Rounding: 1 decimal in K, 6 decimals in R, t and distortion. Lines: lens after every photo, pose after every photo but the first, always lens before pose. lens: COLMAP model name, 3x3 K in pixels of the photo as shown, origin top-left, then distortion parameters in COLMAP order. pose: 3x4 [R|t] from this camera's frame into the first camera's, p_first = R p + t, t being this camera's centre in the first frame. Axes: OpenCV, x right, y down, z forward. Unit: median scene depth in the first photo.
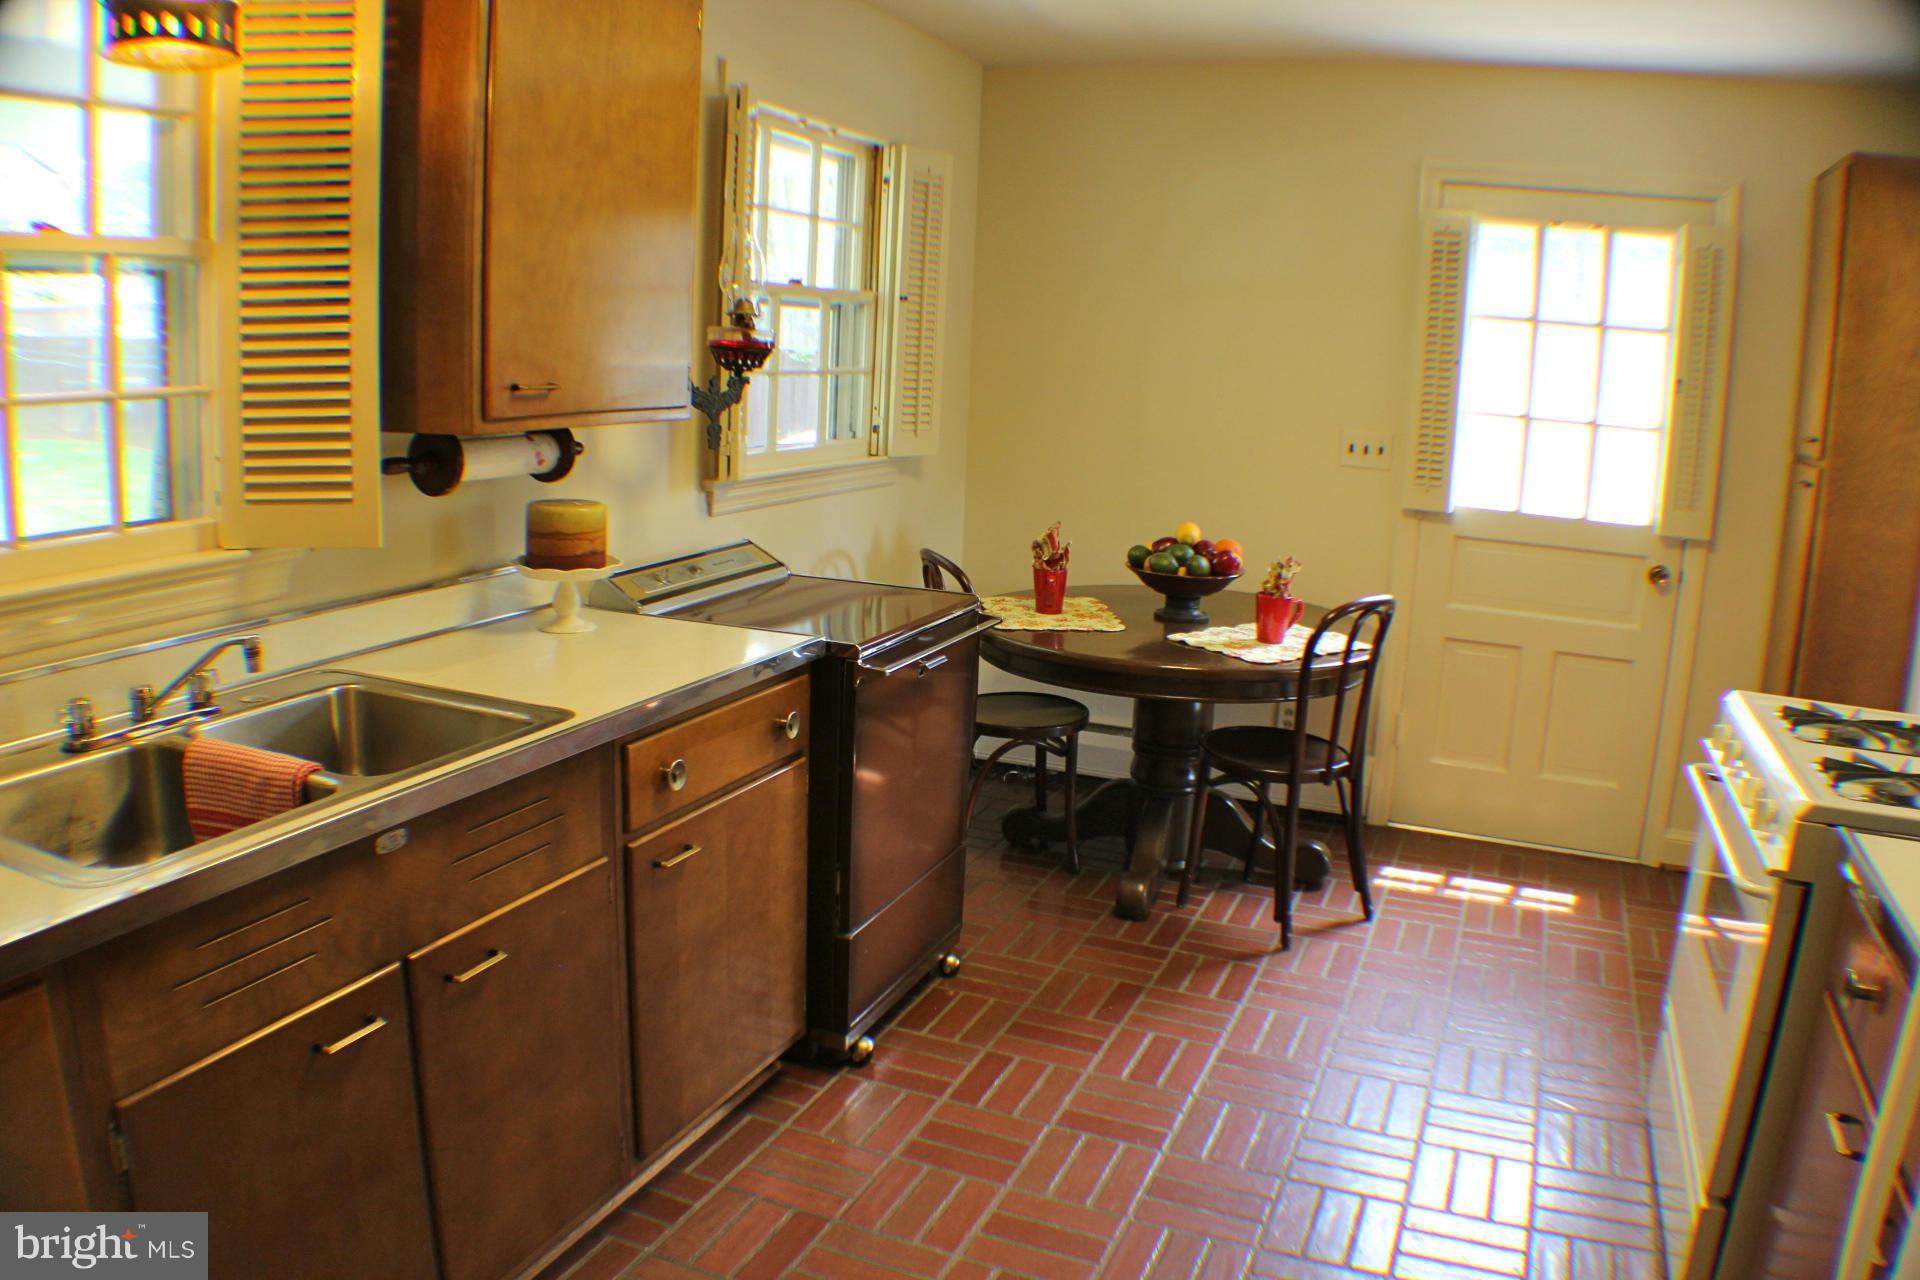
lens RADIAL K [[1470.7, 0, 991.1], [0, 1470.7, 680.3], [0, 0, 1]] dist [-0.224498, 0.070527]
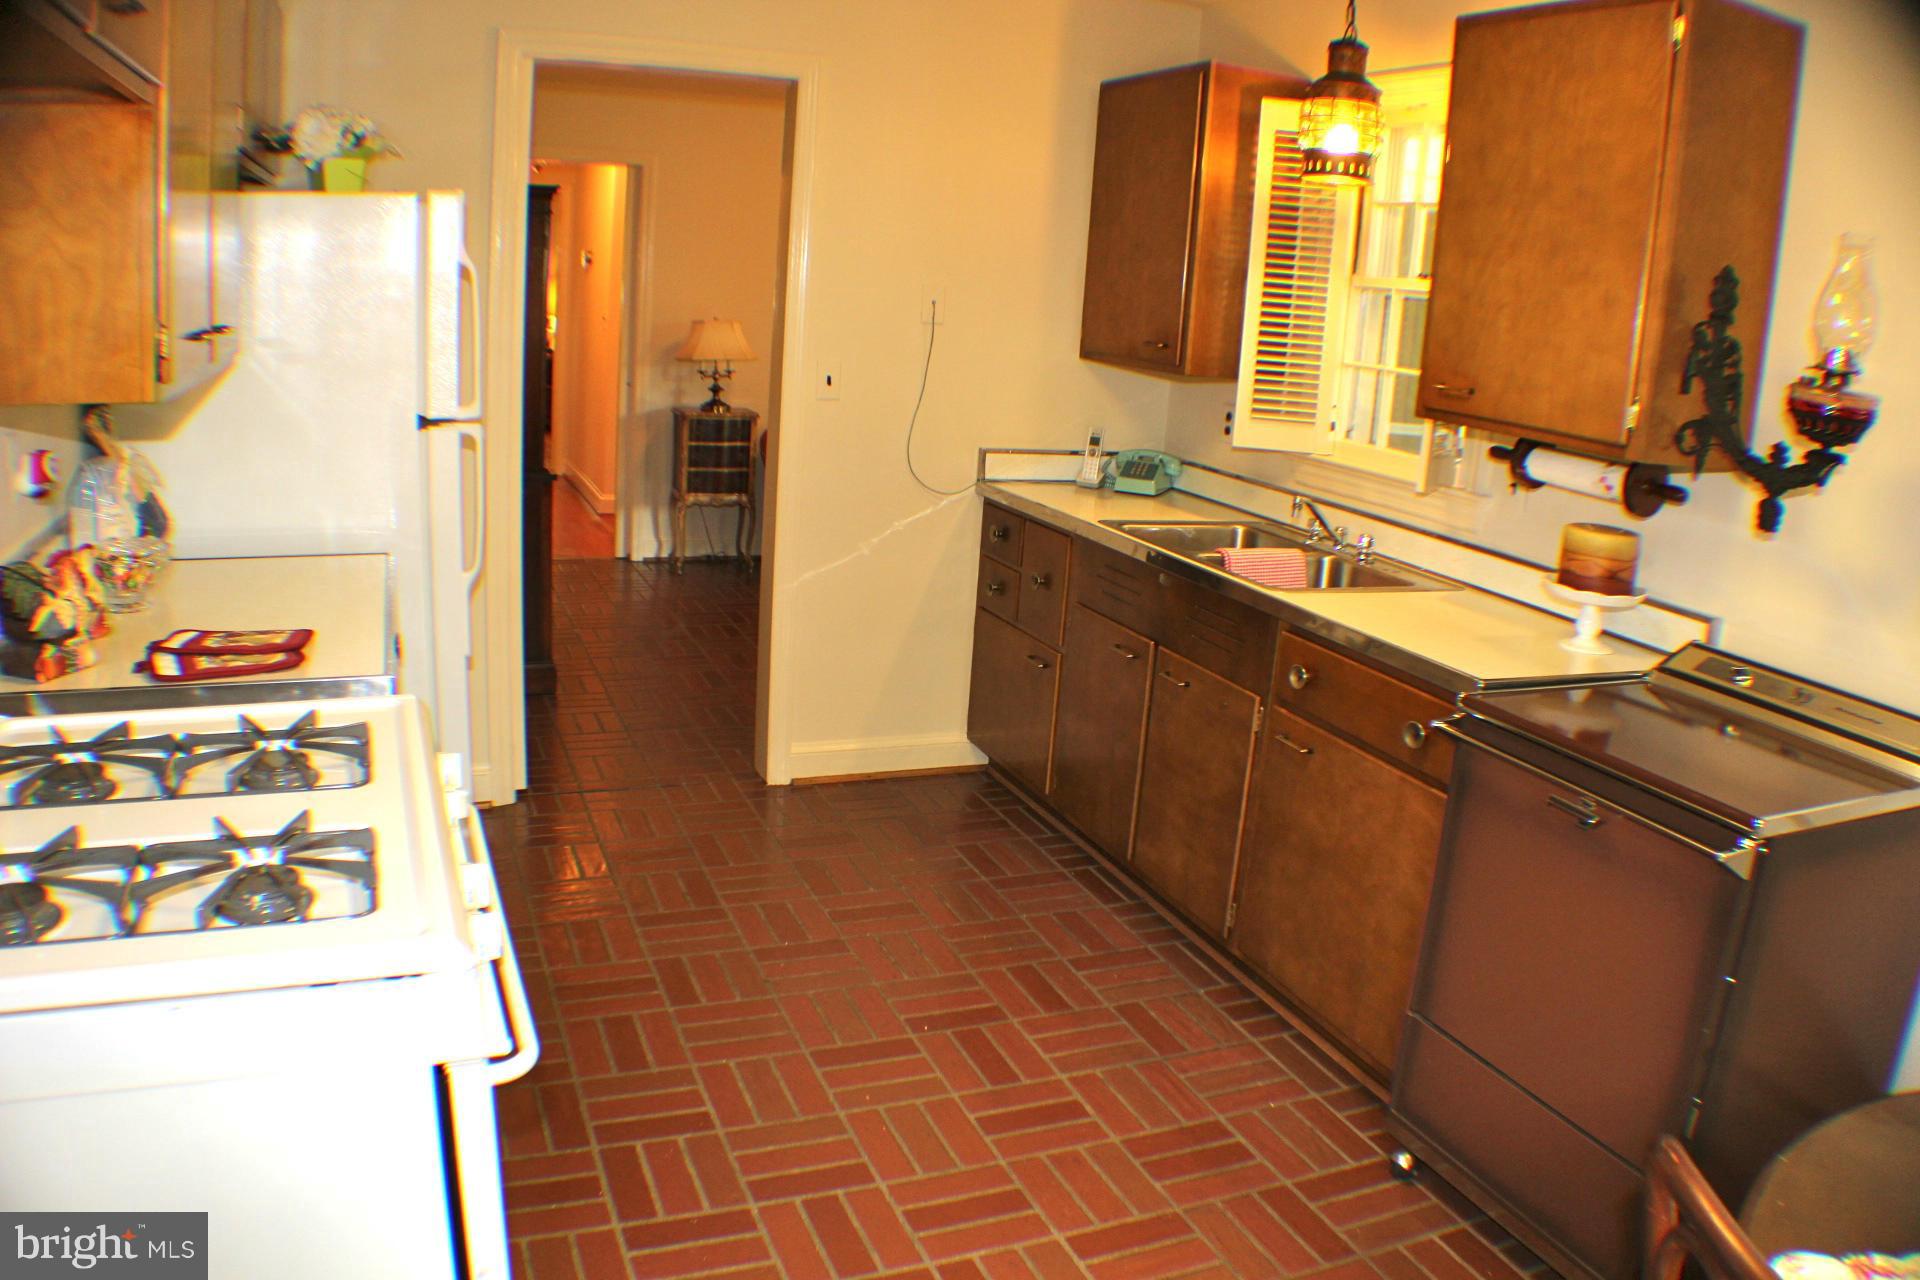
lens RADIAL K [[1470.7, 0, 991.1], [0, 1470.7, 680.3], [0, 0, 1]] dist [-0.224498, 0.070527]
pose [[-0.718784, 0.107966, -0.686799, 0.712892], [-0.235010, 0.891986, 0.386176, -0.307221], [0.654308, 0.438982, -0.615772, 1.351266]]
